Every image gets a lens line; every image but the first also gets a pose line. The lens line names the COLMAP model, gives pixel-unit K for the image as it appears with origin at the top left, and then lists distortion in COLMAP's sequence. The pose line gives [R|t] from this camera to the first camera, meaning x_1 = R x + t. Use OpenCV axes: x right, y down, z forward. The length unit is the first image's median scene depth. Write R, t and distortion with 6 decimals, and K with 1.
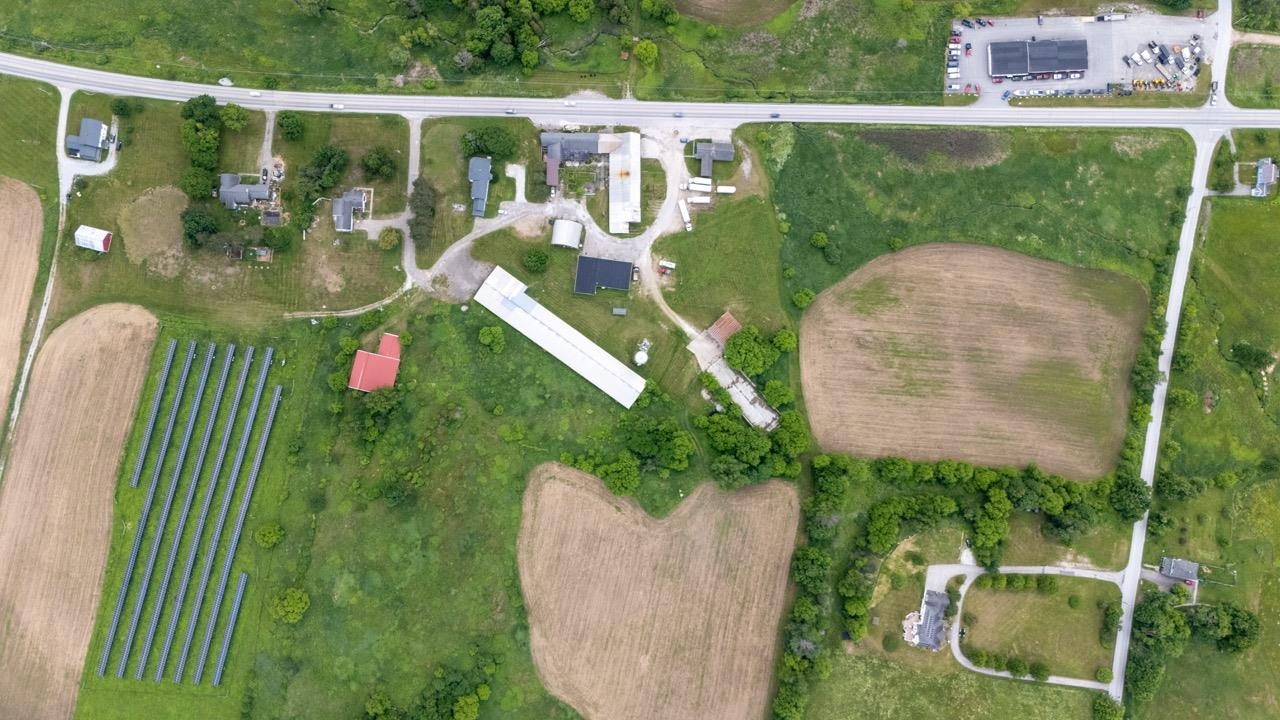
lens RADIAL K [[957.6, 0, 640.0], [0, 957.6, 360.0], [0, 0, 1]] dist [0.082807, -0.091818]
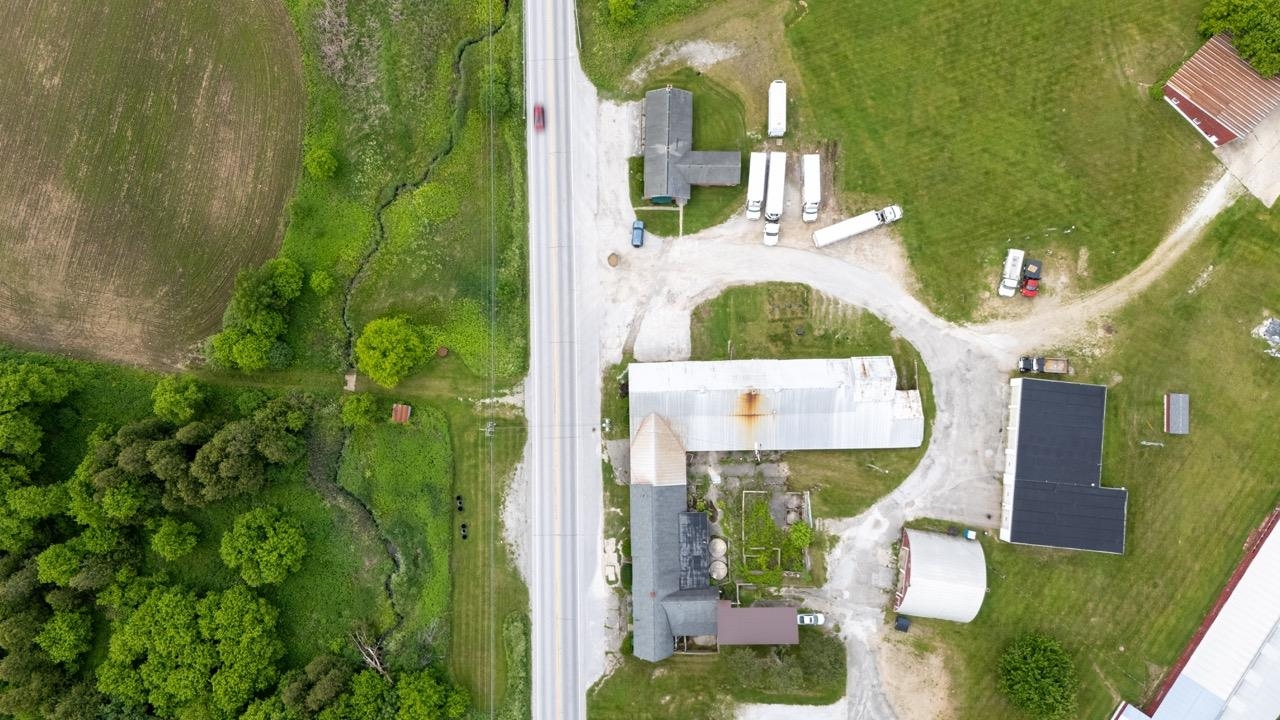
lens RADIAL K [[940.8, 0, 640.0], [0, 940.8, 360.0], [0, 0, 1]] dist [0.067851, -0.062800]
pose [[-0.024755, -0.999647, -0.009603, 0.004466], [0.999689, -0.024781, 0.002619, -0.232007], [-0.002856, -0.009536, 0.999950, 0.667525]]
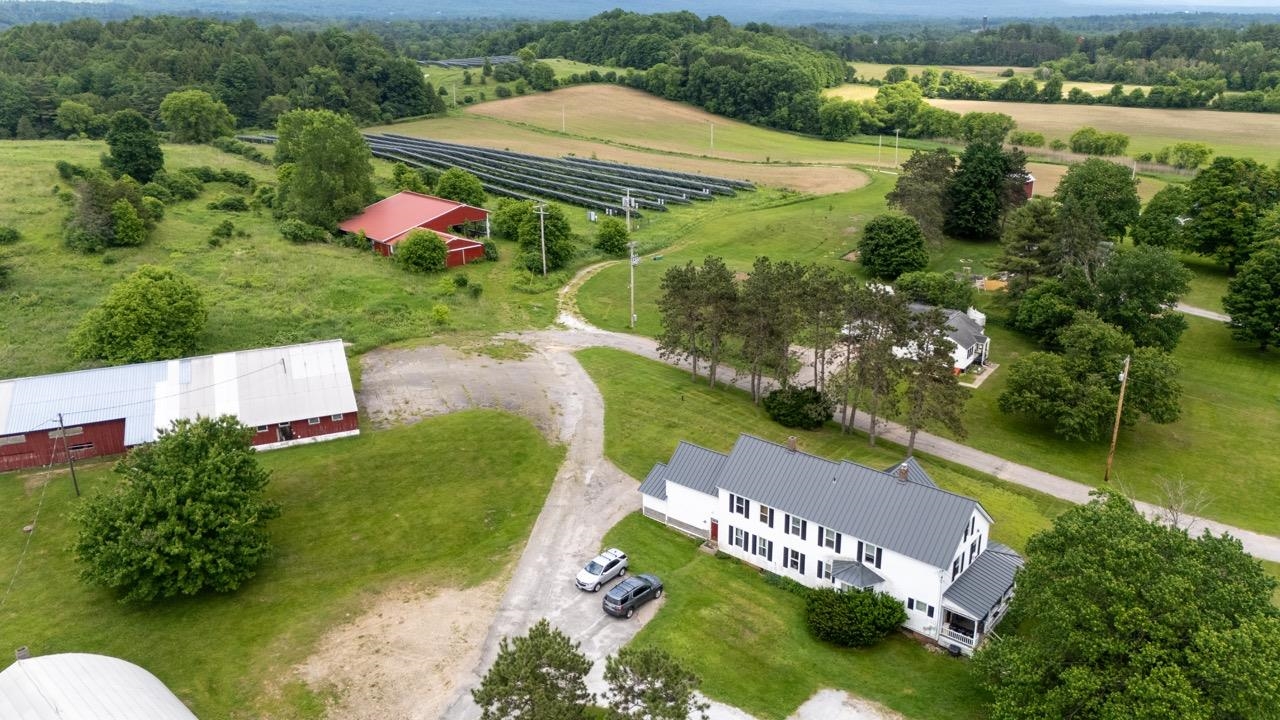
lens RADIAL K [[940.8, 0, 640.0], [0, 940.8, 360.0], [0, 0, 1]] dist [0.067851, -0.062800]
pose [[-0.536954, 0.221328, -0.814060, -0.033816], [-0.843258, -0.168766, 0.510328, -0.226194], [-0.024436, 0.960485, 0.277256, 0.917915]]
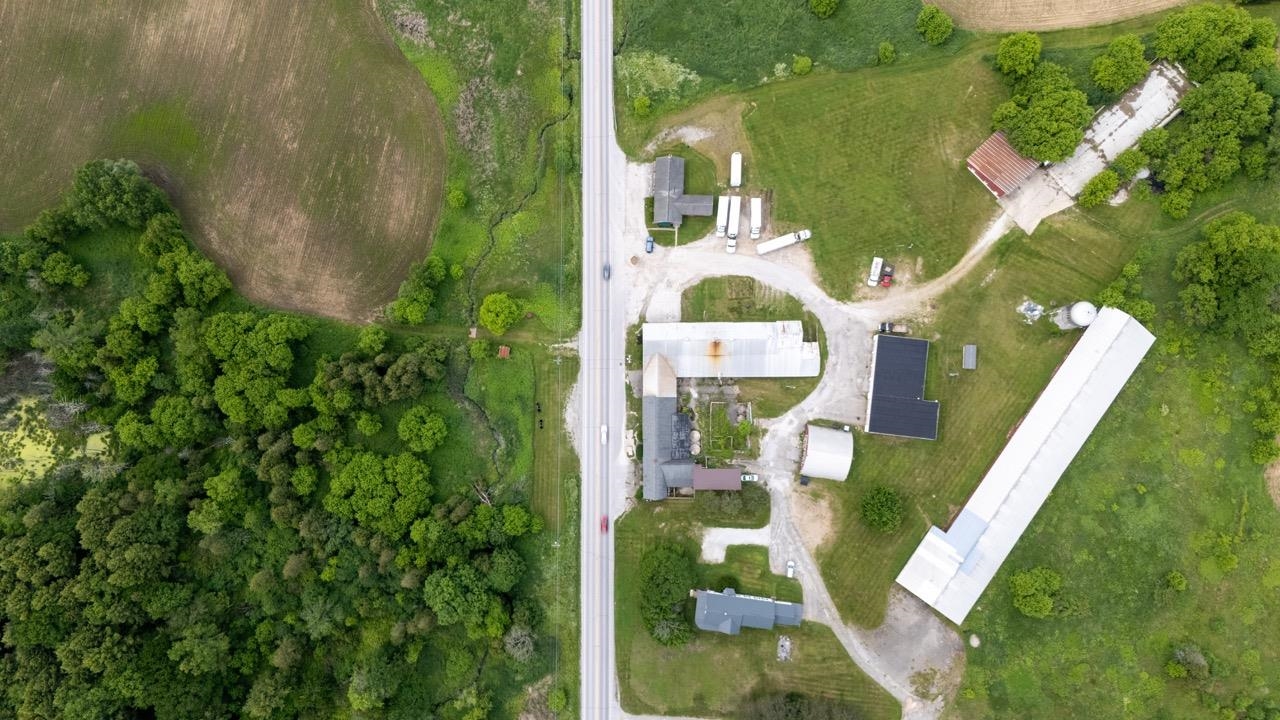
lens RADIAL K [[940.8, 0, 640.0], [0, 940.8, 360.0], [0, 0, 1]] dist [0.067851, -0.062800]
pose [[-0.008775, -0.999924, -0.008704, -0.016624], [0.999956, -0.008747, -0.003320, -0.235205], [0.003244, -0.008733, 0.999957, 0.450812]]
